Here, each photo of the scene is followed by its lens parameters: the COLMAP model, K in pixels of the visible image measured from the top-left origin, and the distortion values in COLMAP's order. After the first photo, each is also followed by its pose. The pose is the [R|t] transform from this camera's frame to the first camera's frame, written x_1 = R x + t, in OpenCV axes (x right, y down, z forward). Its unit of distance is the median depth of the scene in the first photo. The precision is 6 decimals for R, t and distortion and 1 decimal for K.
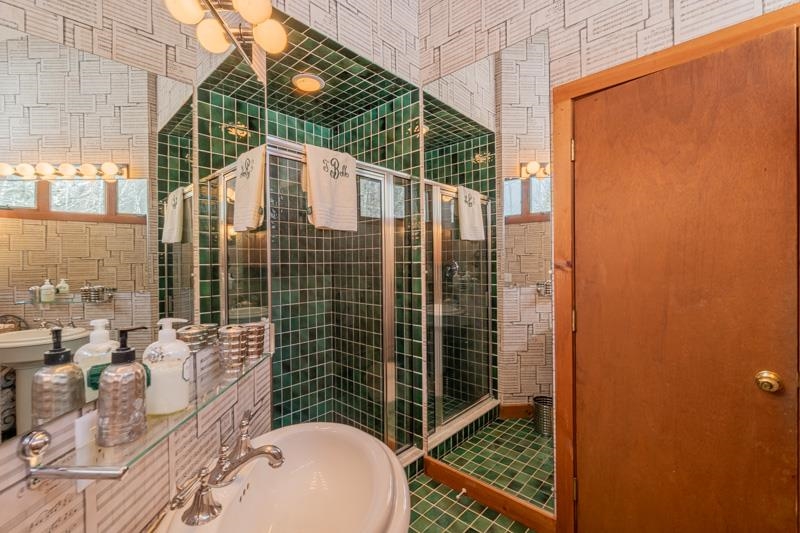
lens RADIAL K [[350.9, 0, 412.4], [0, 350.9, 263.0], [0, 0, 1]] dist [0.000850, 0.000094]
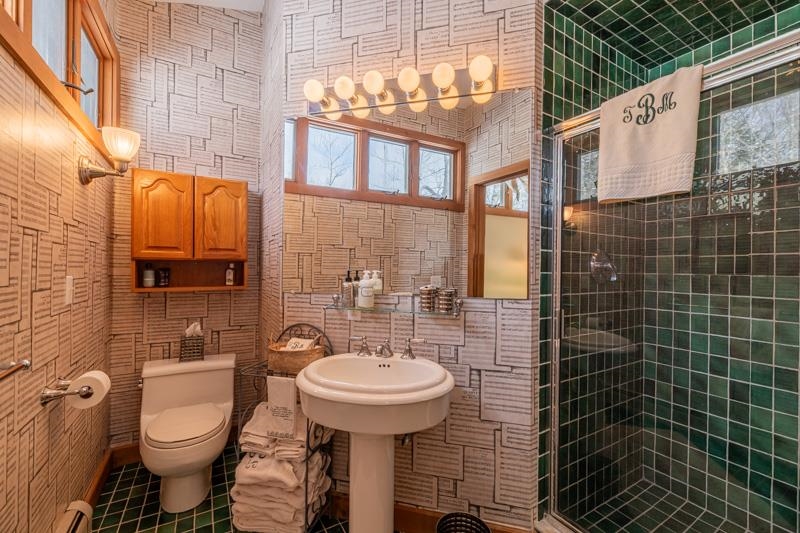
lens RADIAL K [[330.5, 0, 397.8], [0, 330.5, 264.1], [0, 0, 1]] dist [-0.000138, 0.000062]
pose [[0.955133, 0.026538, -0.294985, -0.626412], [-0.031058, 0.999461, -0.010648, 0.031273], [0.294543, 0.019331, 0.955443, 0.367558]]
